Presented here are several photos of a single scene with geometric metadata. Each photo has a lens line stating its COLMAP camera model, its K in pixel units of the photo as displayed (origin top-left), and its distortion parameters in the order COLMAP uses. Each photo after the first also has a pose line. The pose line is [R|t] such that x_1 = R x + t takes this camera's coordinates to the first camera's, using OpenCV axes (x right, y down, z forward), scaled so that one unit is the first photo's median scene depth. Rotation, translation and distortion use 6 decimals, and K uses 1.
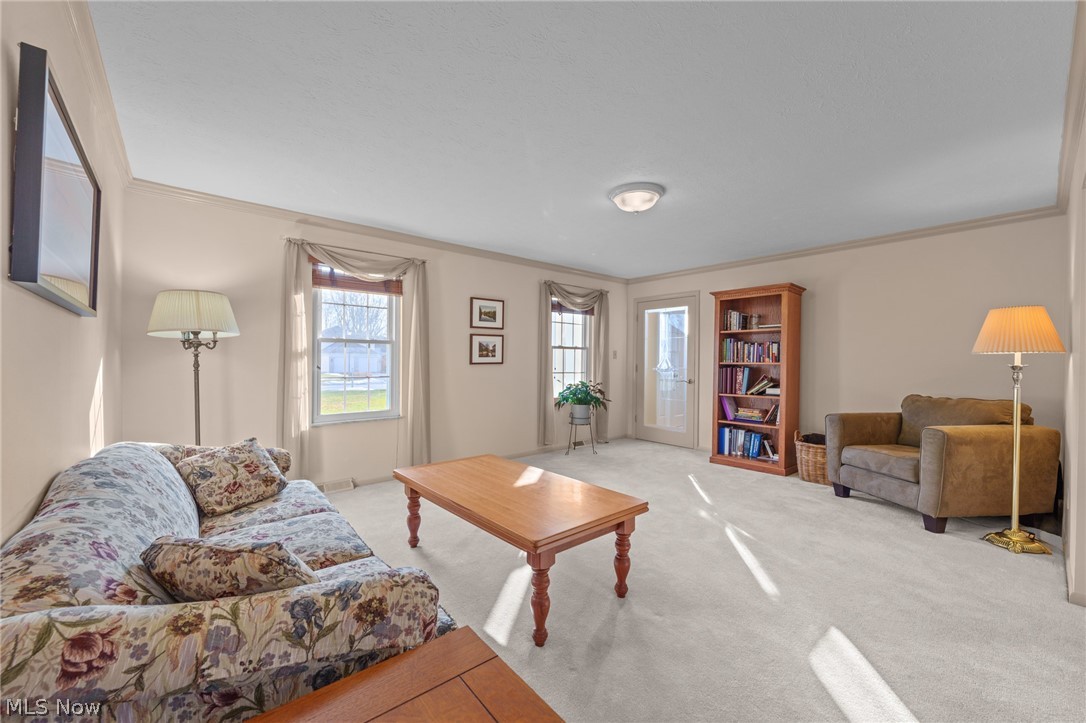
lens RADIAL K [[416.1, 0, 536.1], [0, 416.1, 361.9], [0, 0, 1]] dist [-0.000505, -0.000048]
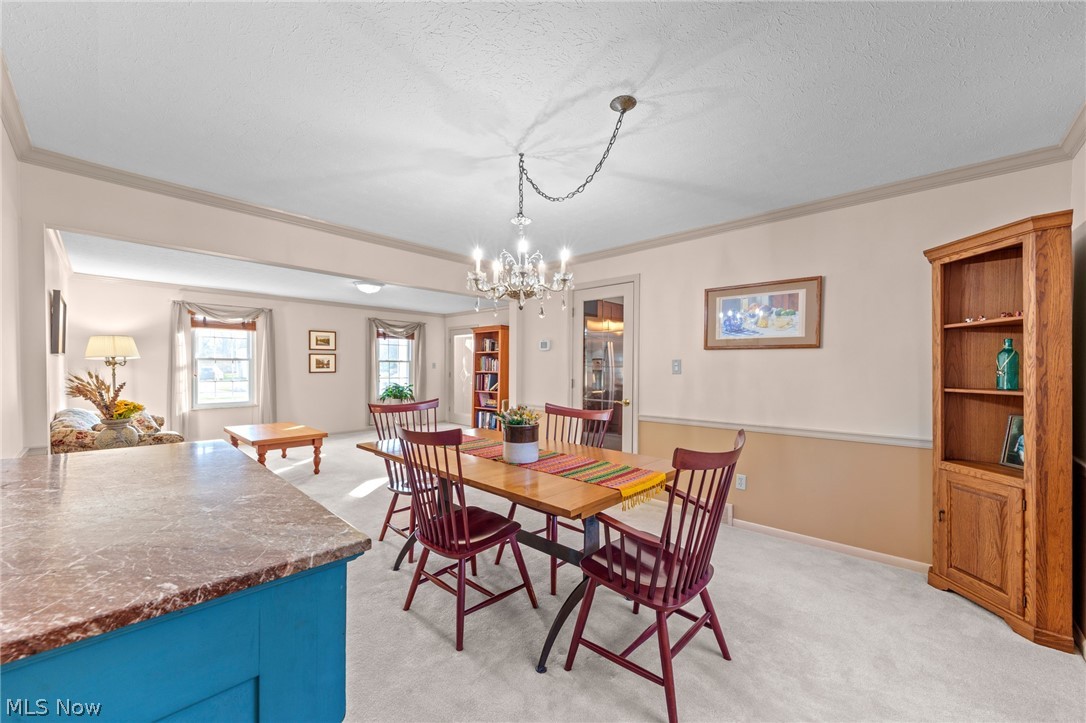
lens RADIAL K [[409.0, 0, 544.9], [0, 409.0, 371.5], [0, 0, 1]] dist [0.000729, 0.000073]
pose [[0.993971, -0.002822, 0.109604, 0.595272], [0.001828, 0.999956, 0.009171, -0.012917], [-0.109625, -0.008915, 0.993933, -0.683119]]
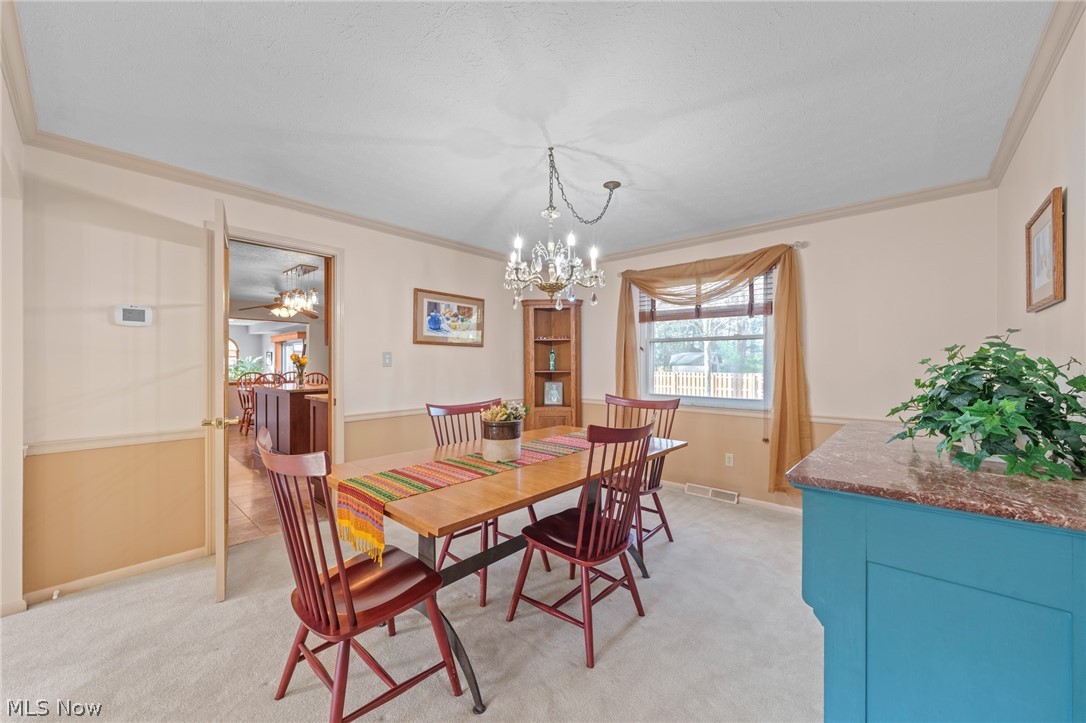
lens RADIAL K [[416.1, 0, 536.1], [0, 416.1, 361.9], [0, 0, 1]] dist [-0.000505, -0.000048]
pose [[-0.121760, -0.007238, 0.992533, -1.056773], [-0.003335, 0.999971, 0.006883, -0.023665], [-0.992554, -0.002473, -0.121781, 1.332905]]
